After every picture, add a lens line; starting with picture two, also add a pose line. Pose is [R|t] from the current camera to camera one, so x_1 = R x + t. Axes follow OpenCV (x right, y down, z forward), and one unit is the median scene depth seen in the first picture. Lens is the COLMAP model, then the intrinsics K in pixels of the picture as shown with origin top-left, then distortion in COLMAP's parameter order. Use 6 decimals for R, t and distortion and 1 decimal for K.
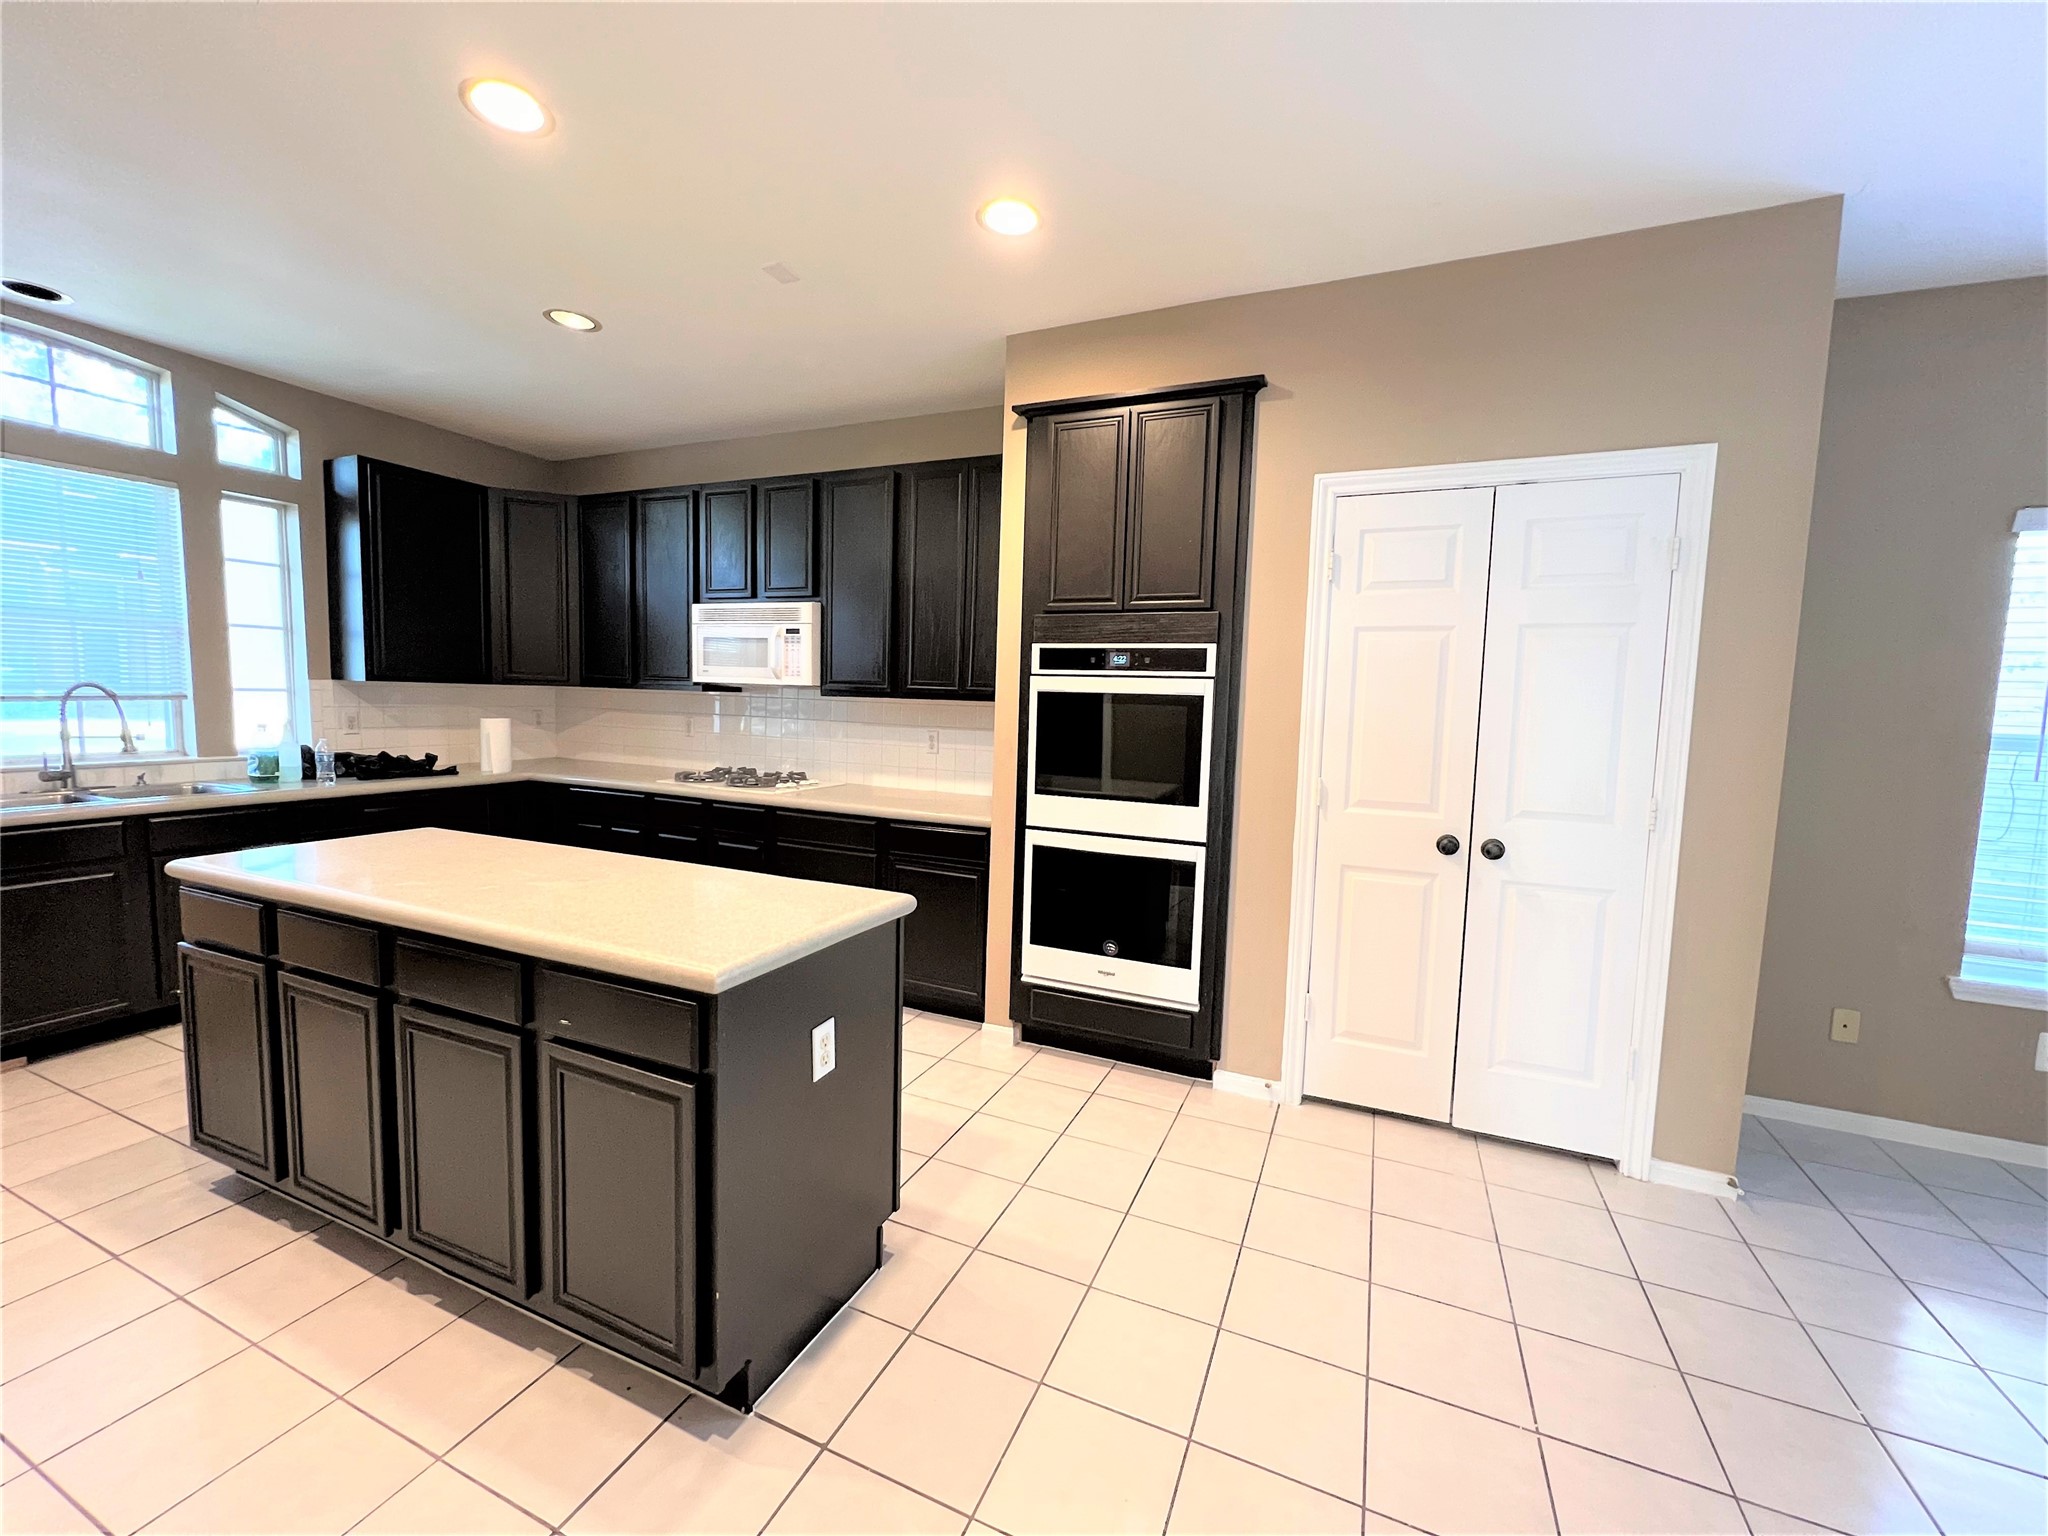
lens RADIAL K [[820.1, 0, 1024.0], [0, 820.1, 768.0], [0, 0, 1]] dist [-0.001491, 0.000574]
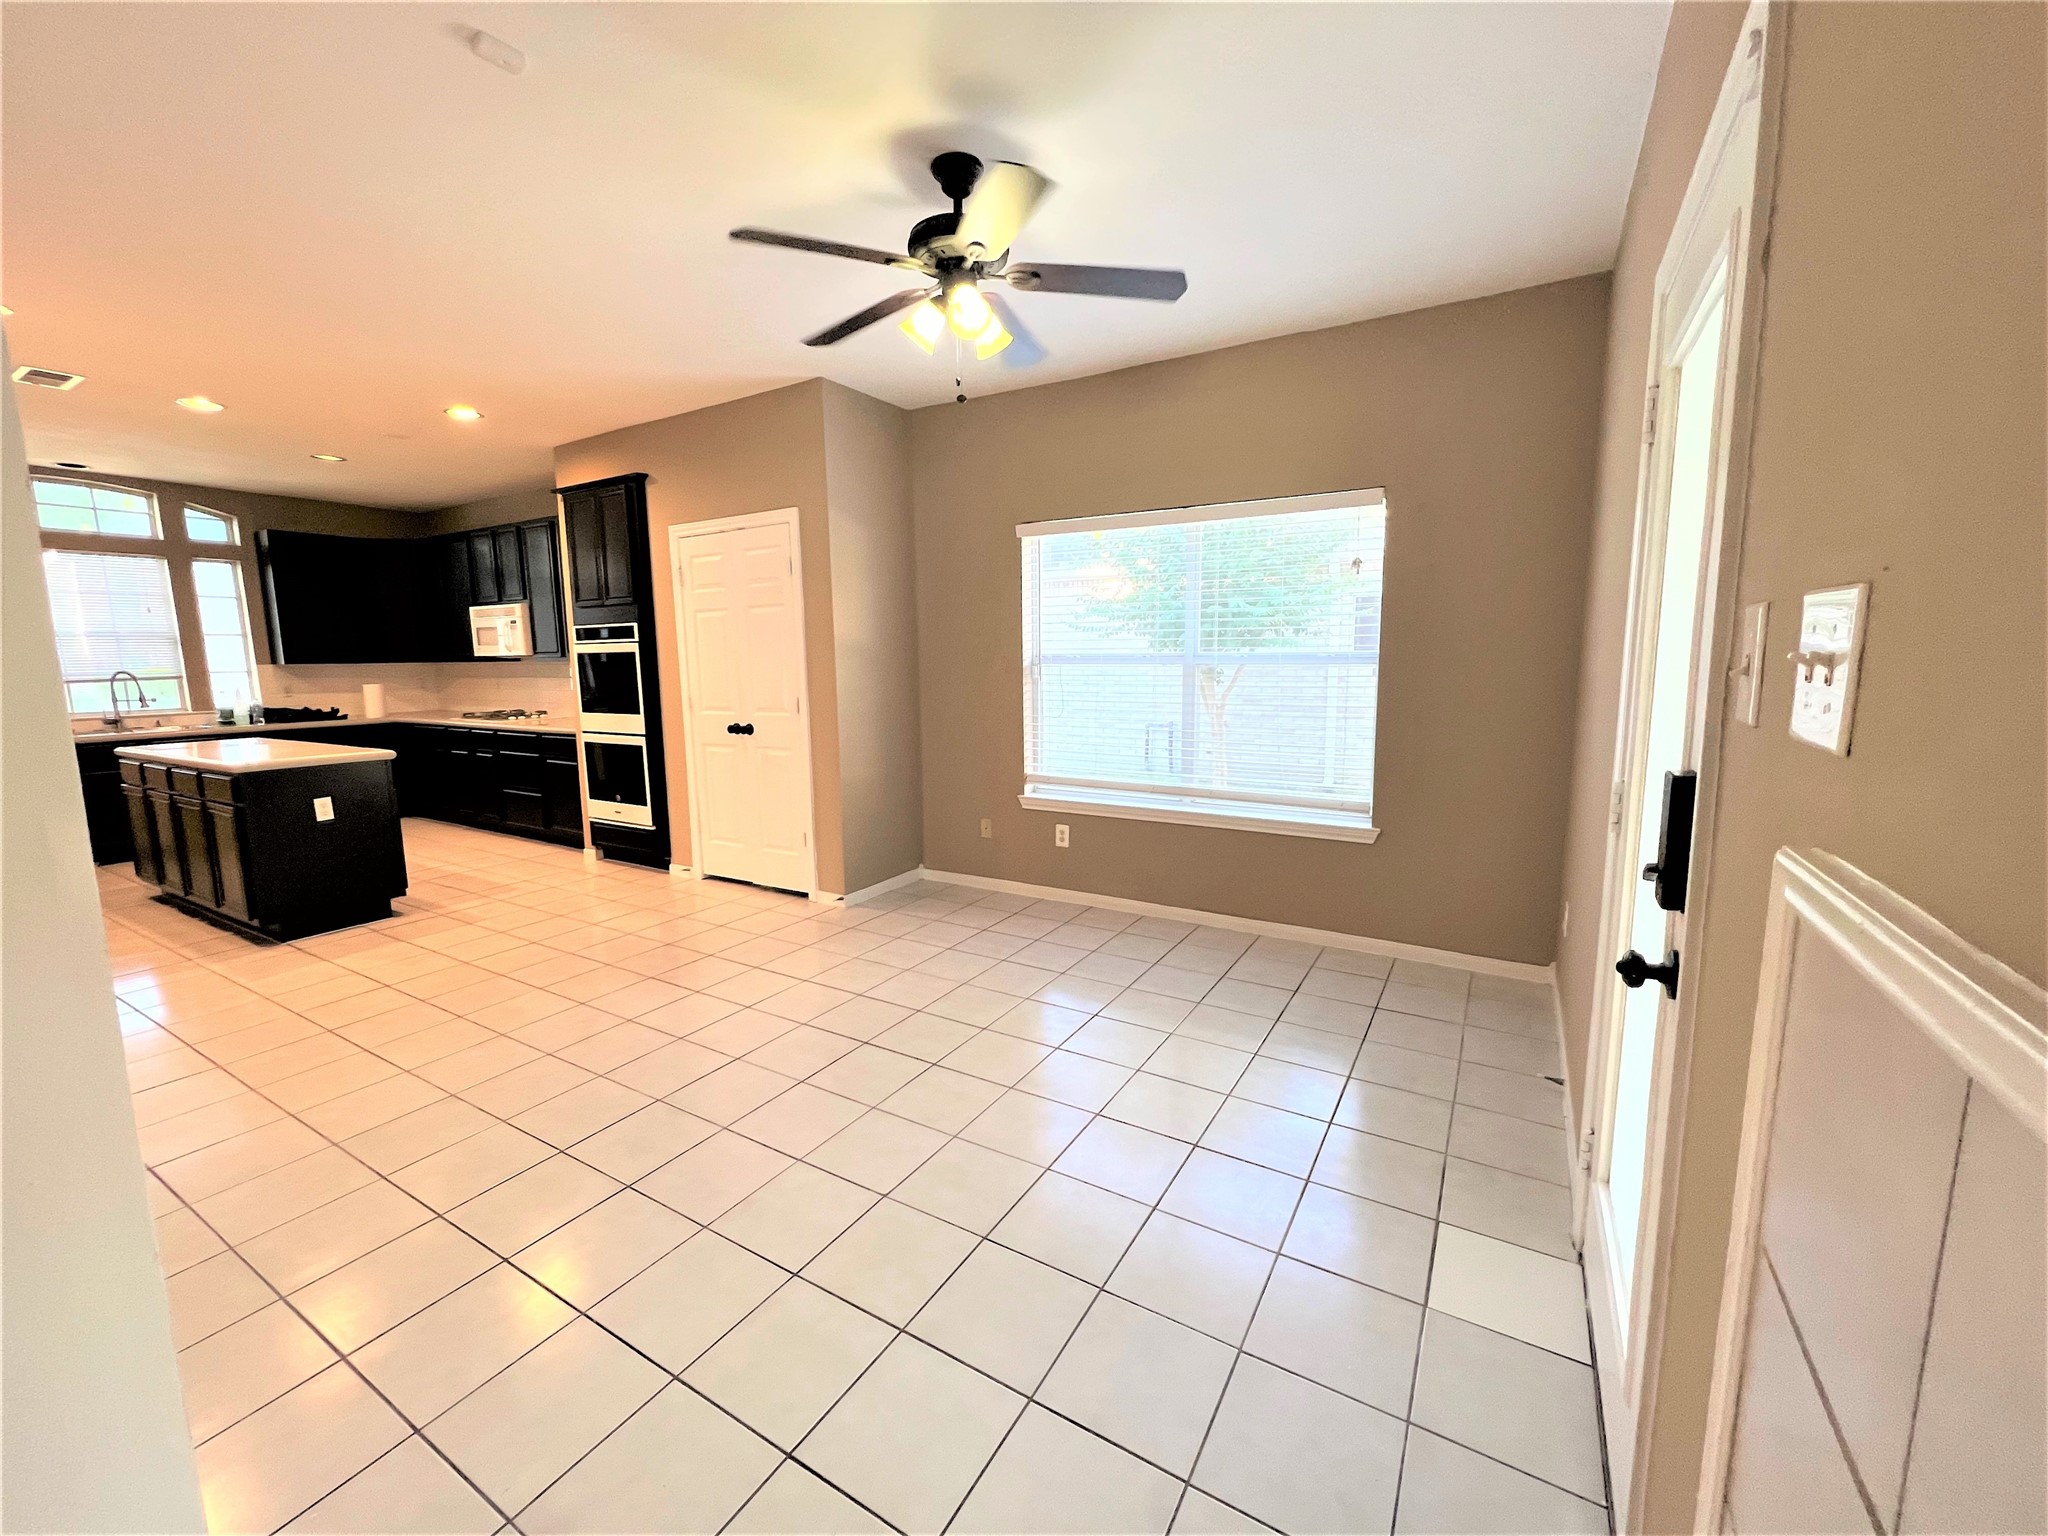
lens RADIAL K [[820.1, 0, 1024.0], [0, 820.1, 768.0], [0, 0, 1]] dist [-0.001491, 0.000574]
pose [[0.991160, -0.026258, -0.130051, 1.071553], [0.032490, 0.998411, 0.046032, 0.091531], [0.128635, -0.049851, 0.990438, -0.563408]]
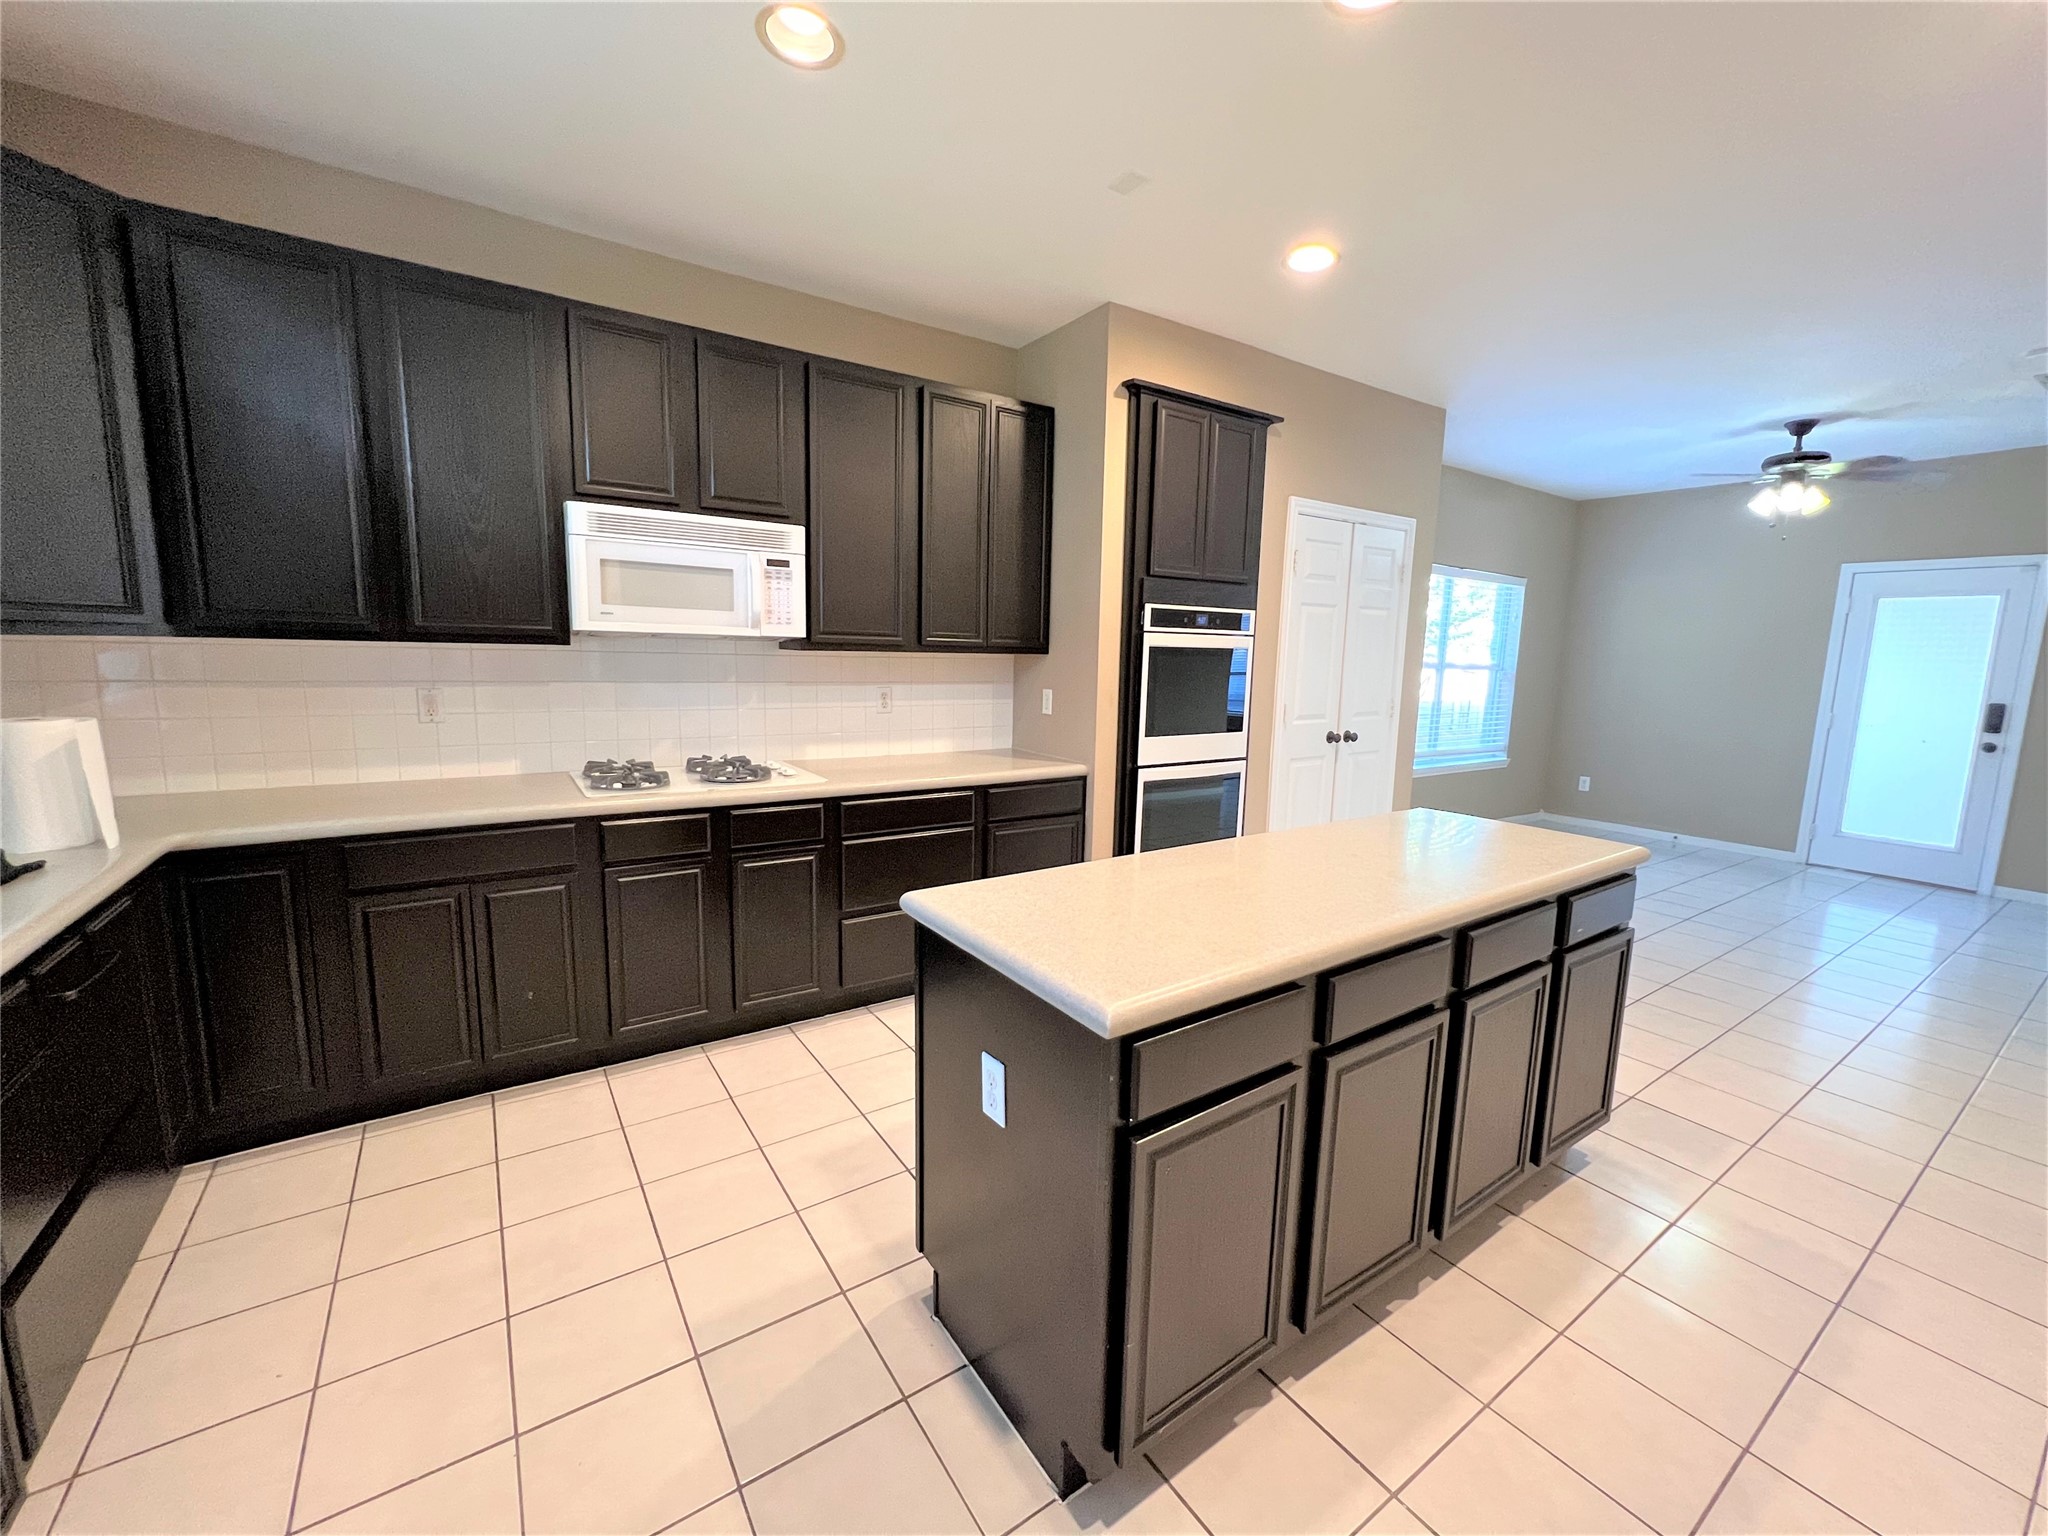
lens RADIAL K [[833.2, 0, 1034.8], [0, 833.2, 766.3], [0, 0, 1]] dist [0.013175, 0.000075]
pose [[0.525476, -0.138500, 0.839460, -0.955859], [0.065395, 0.990317, 0.122455, -0.073494], [-0.848291, -0.009450, 0.529446, 0.473971]]
